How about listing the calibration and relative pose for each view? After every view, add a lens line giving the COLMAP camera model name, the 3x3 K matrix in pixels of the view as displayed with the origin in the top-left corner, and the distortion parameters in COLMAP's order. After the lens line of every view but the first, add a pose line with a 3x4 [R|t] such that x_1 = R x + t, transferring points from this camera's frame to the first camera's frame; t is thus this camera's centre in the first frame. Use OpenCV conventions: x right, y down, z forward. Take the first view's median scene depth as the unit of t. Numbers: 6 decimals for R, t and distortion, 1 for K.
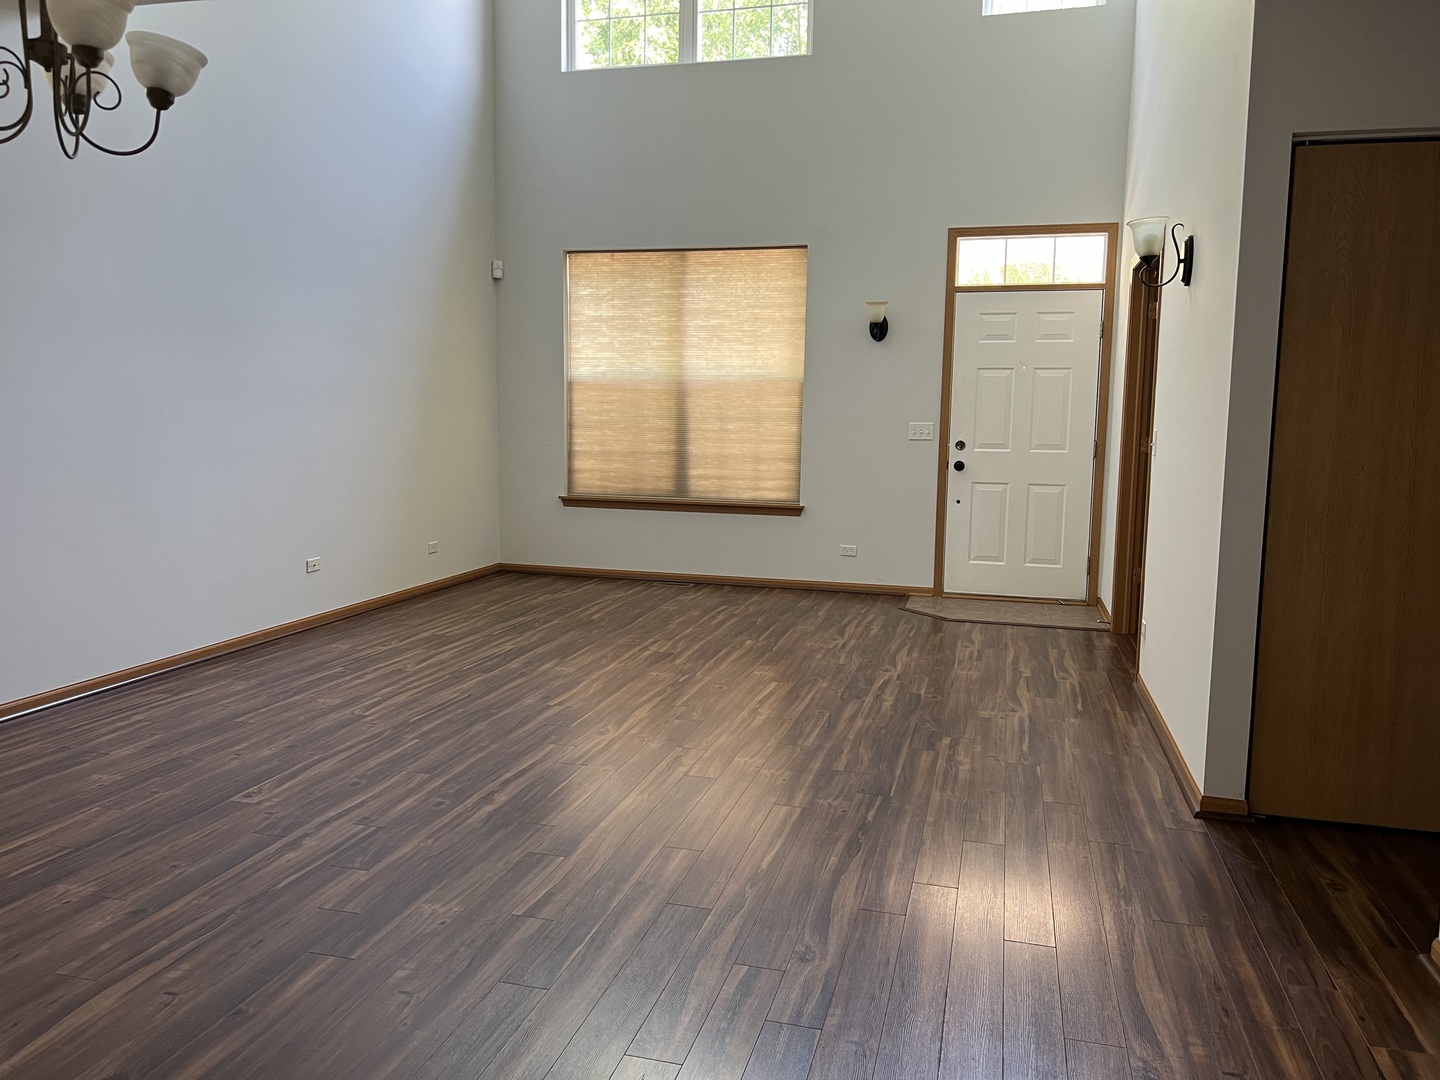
lens RADIAL K [[1084.1, 0, 717.4], [0, 1084.1, 536.9], [0, 0, 1]] dist [0.063542, -0.072348]
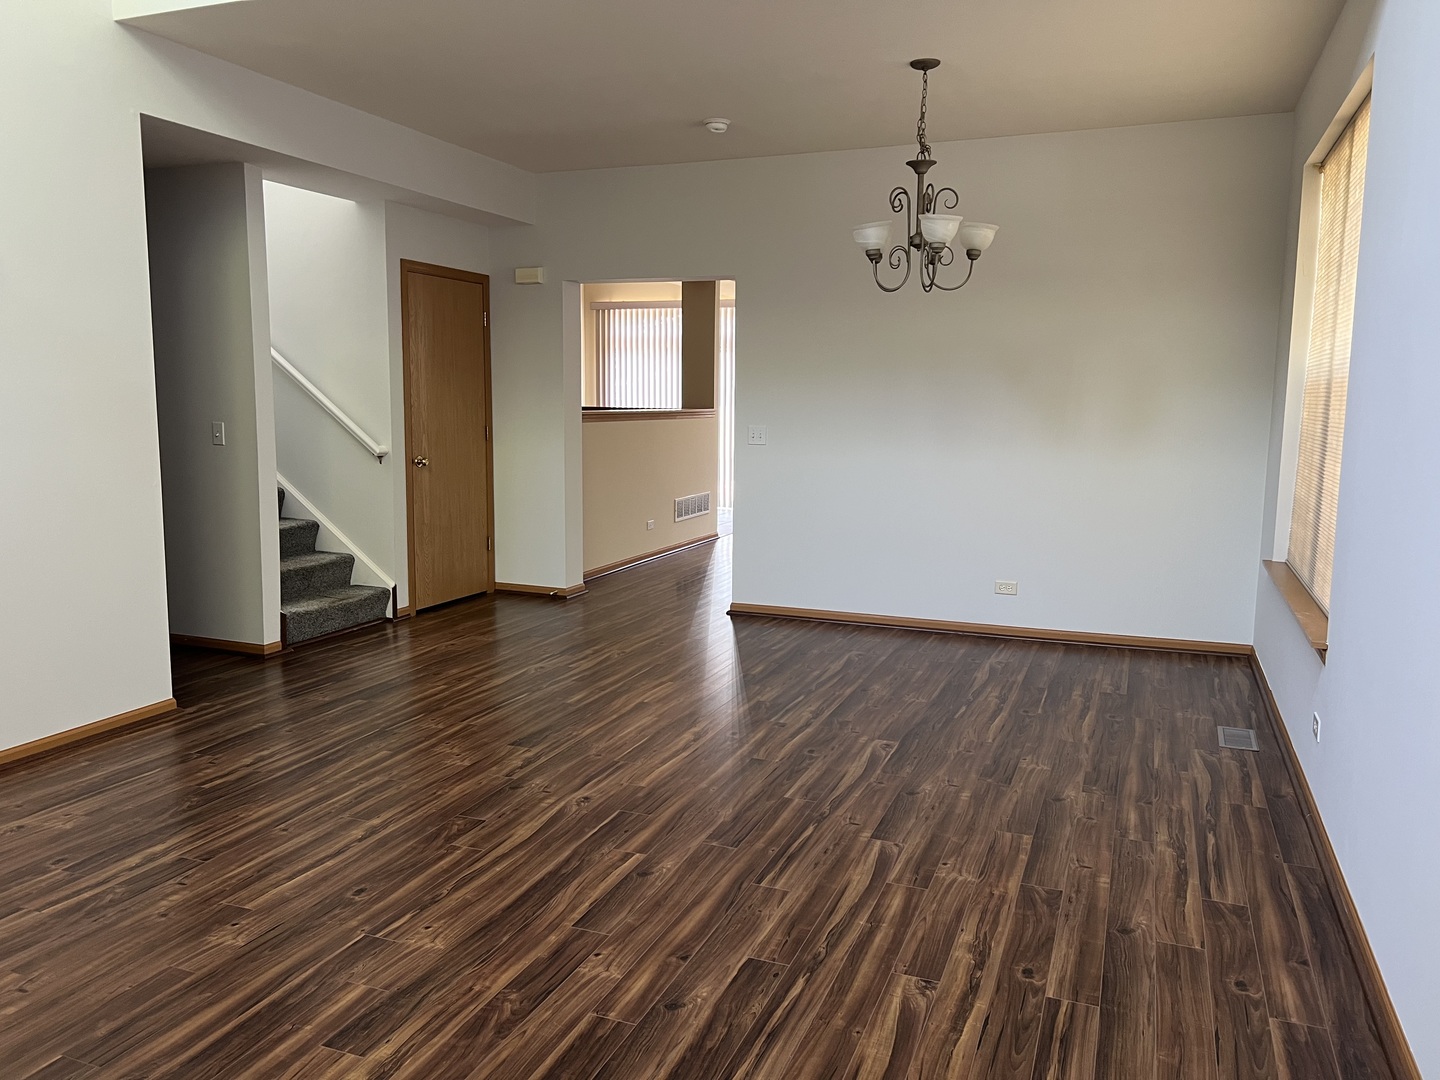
lens RADIAL K [[1084.1, 0, 712.1], [0, 1084.1, 536.1], [0, 0, 1]] dist [0.063542, -0.072348]
pose [[-0.992384, -0.041235, 0.116074, -0.274494], [-0.011841, 0.969877, 0.243309, -0.220665], [-0.122610, 0.240081, -0.962979, 1.628019]]
